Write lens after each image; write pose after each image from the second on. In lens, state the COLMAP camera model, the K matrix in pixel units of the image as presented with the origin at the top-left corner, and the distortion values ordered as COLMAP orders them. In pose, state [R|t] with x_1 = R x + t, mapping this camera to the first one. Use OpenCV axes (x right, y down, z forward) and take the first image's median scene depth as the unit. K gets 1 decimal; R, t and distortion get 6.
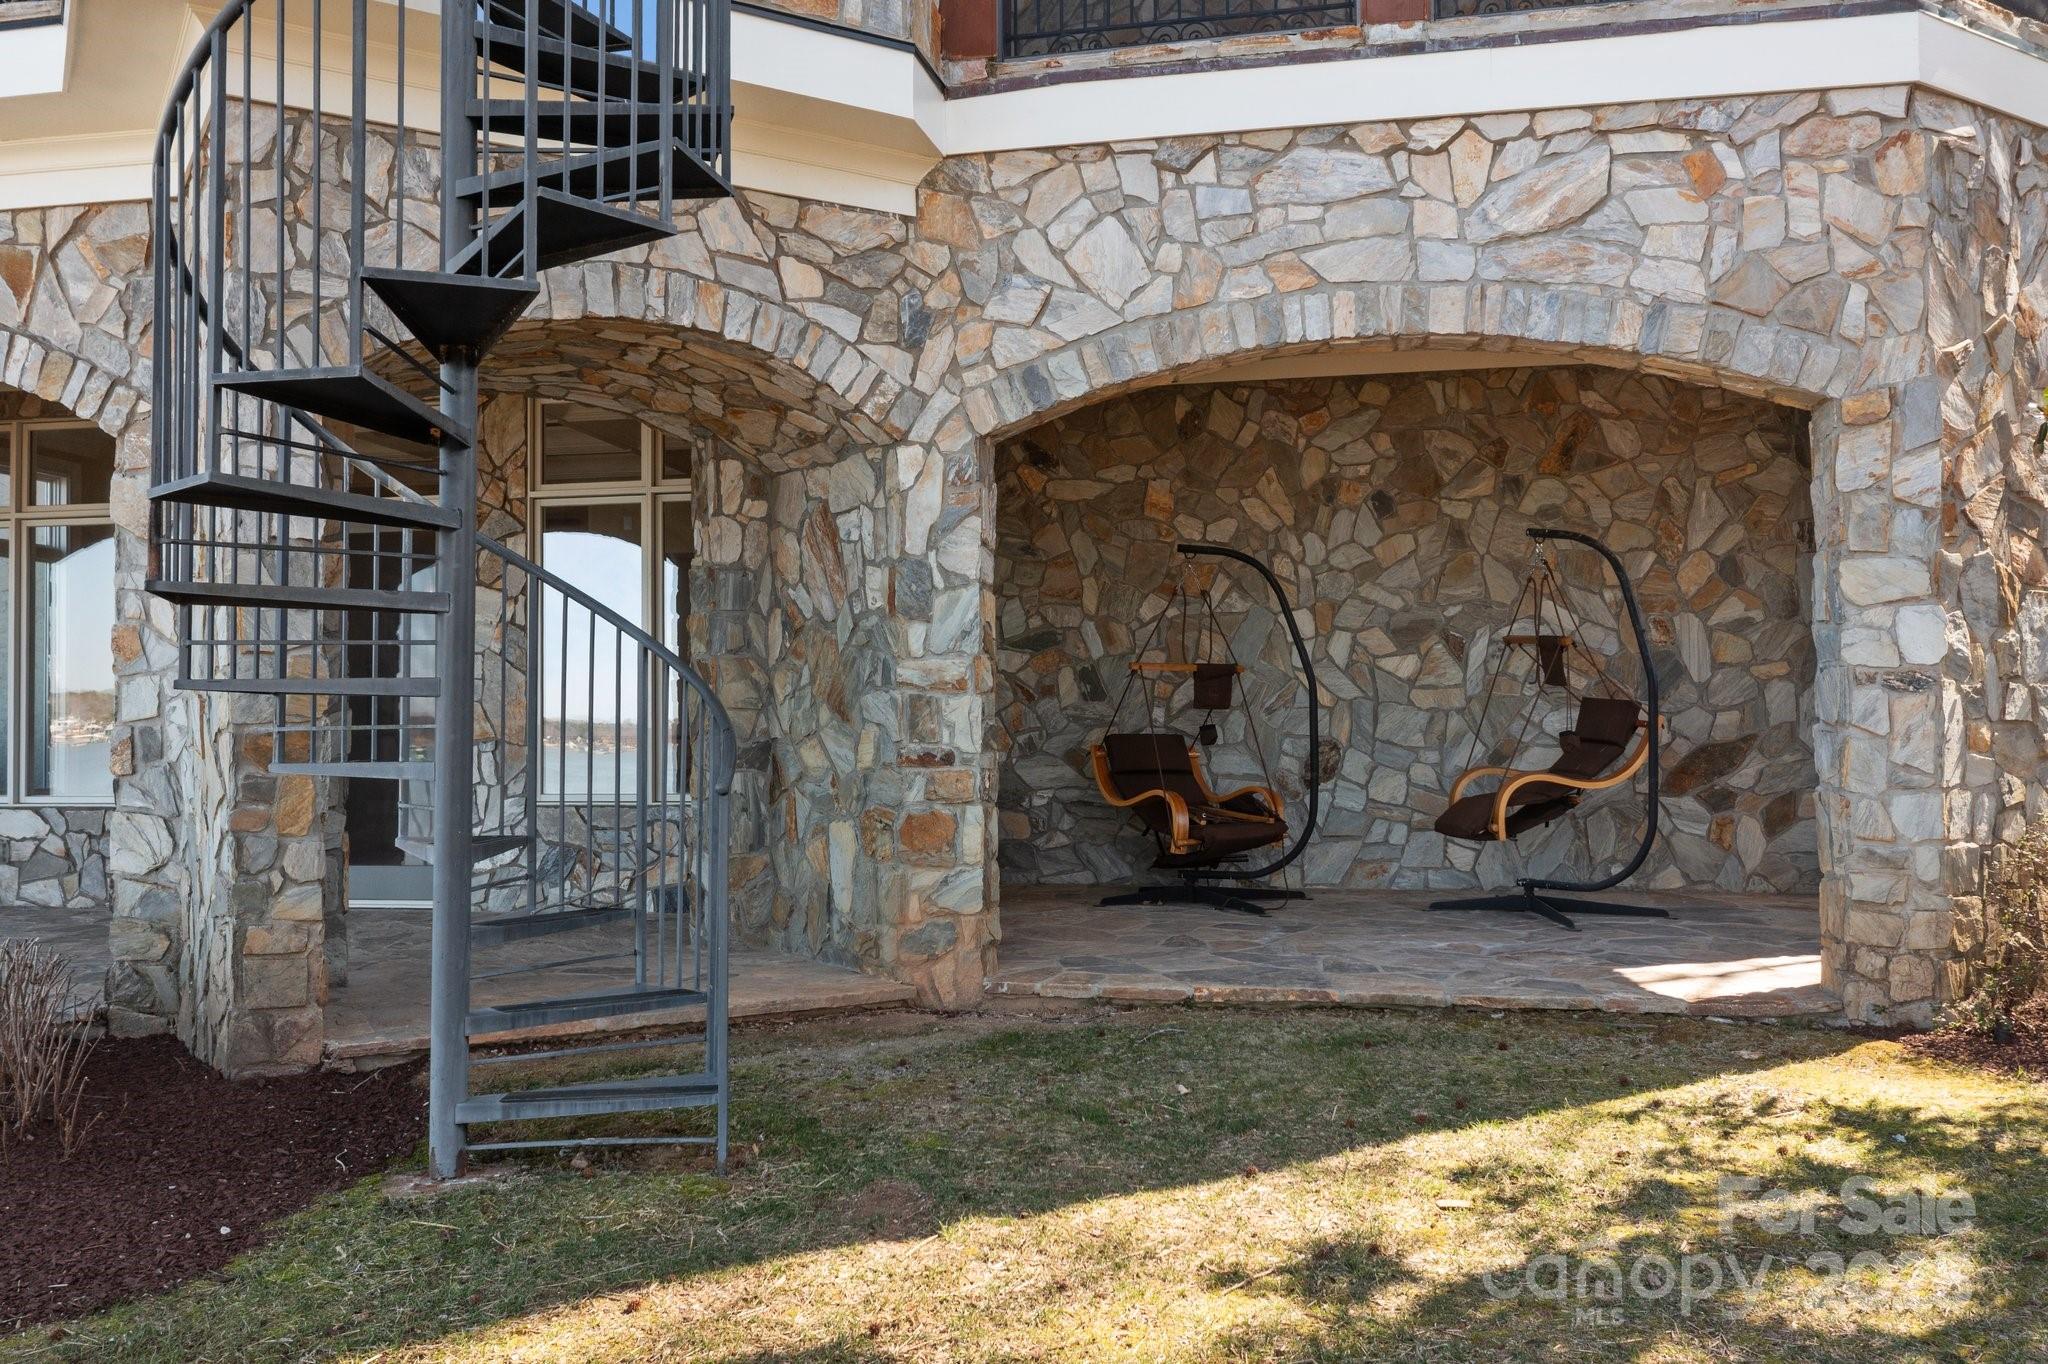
lens RADIAL K [[1629.5, 0, 1054.4], [0, 1629.5, 686.8], [0, 0, 1]] dist [-0.006020, 0.010412]
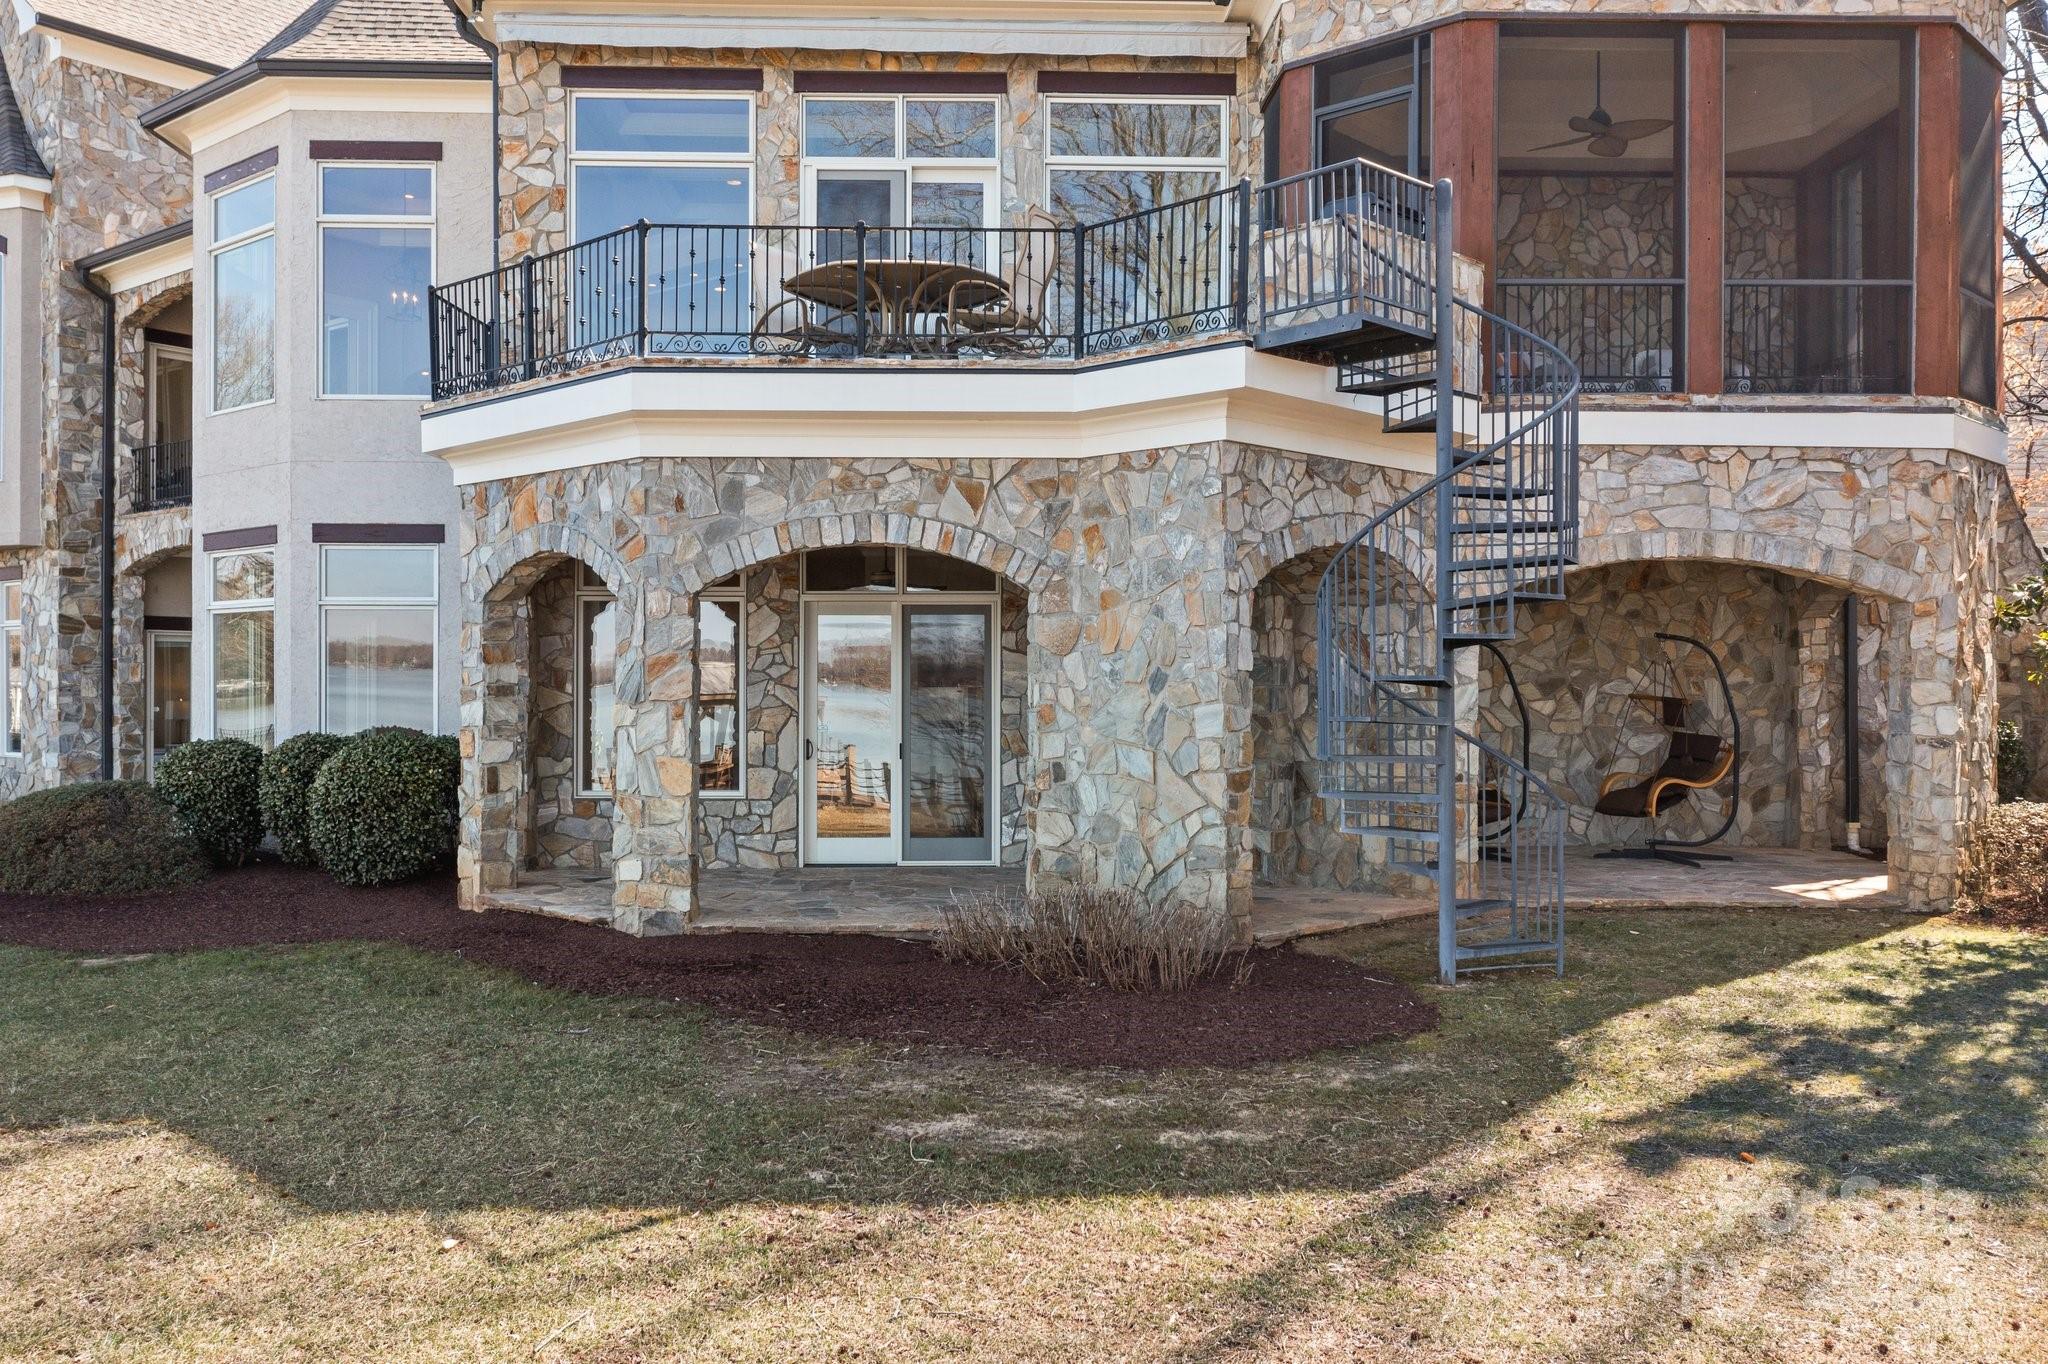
lens RADIAL K [[1629.5, 0, 1020.9], [0, 1629.5, 681.9], [0, 0, 1]] dist [-0.006020, 0.010412]
pose [[0.976118, 0.010965, 0.216965, -0.982433], [-0.016401, 0.999595, 0.023269, -0.102093], [-0.216622, -0.026272, 0.975902, -0.696497]]
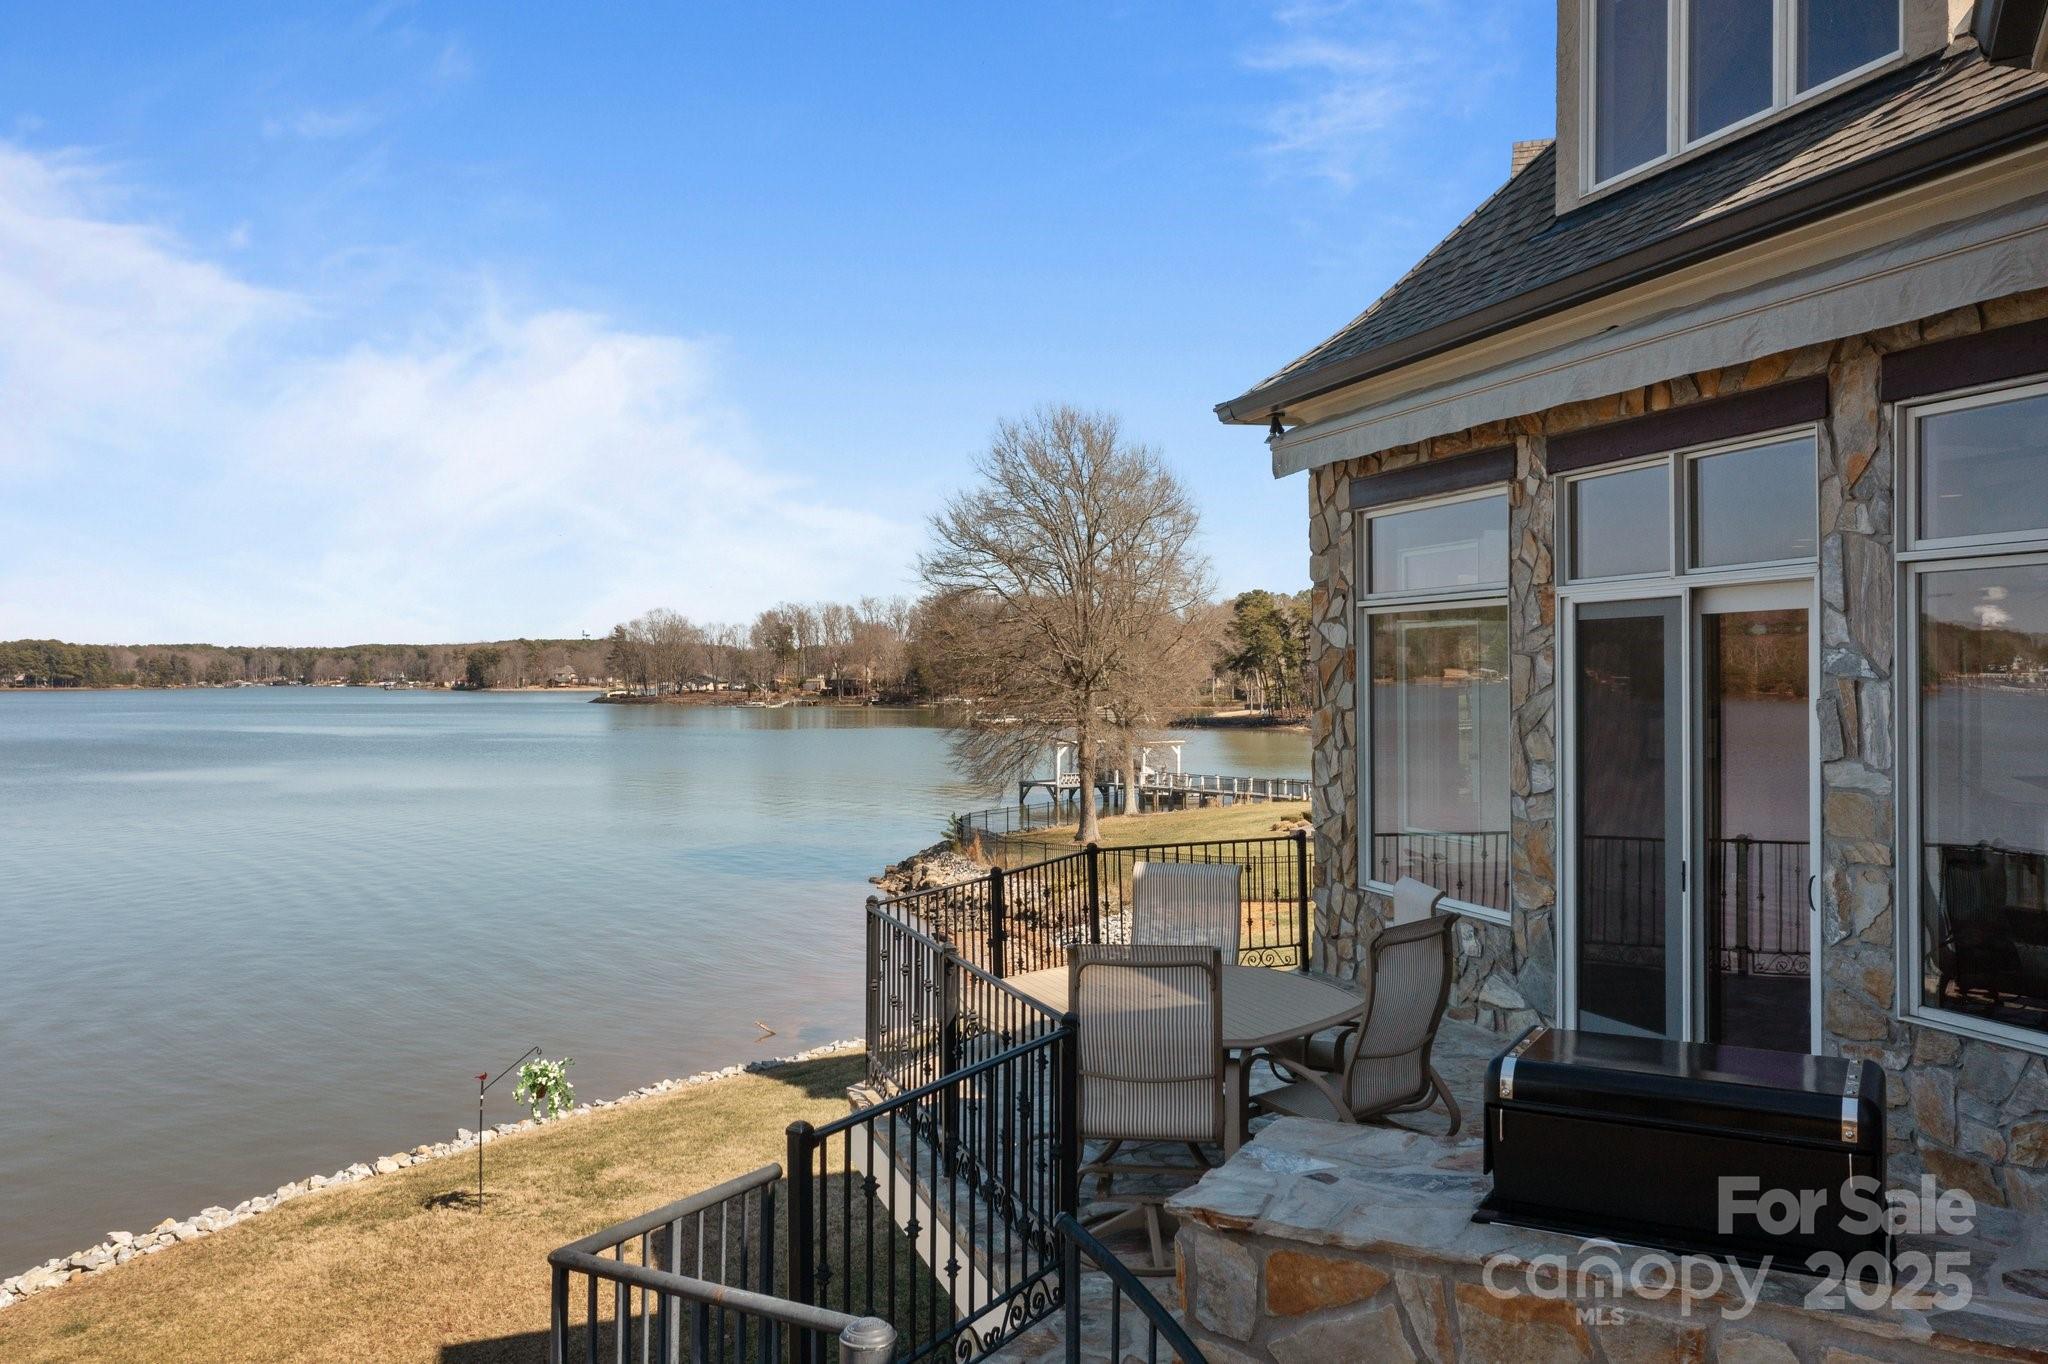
lens RADIAL K [[1629.5, 0, 1019.2], [0, 1629.5, 685.2], [0, 0, 1]] dist [-0.006020, 0.010412]
pose [[0.473309, 0.012876, -0.880802, 0.128129], [0.026840, 0.999218, 0.029029, -0.724817], [0.880487, -0.037380, 0.472594, 0.554705]]
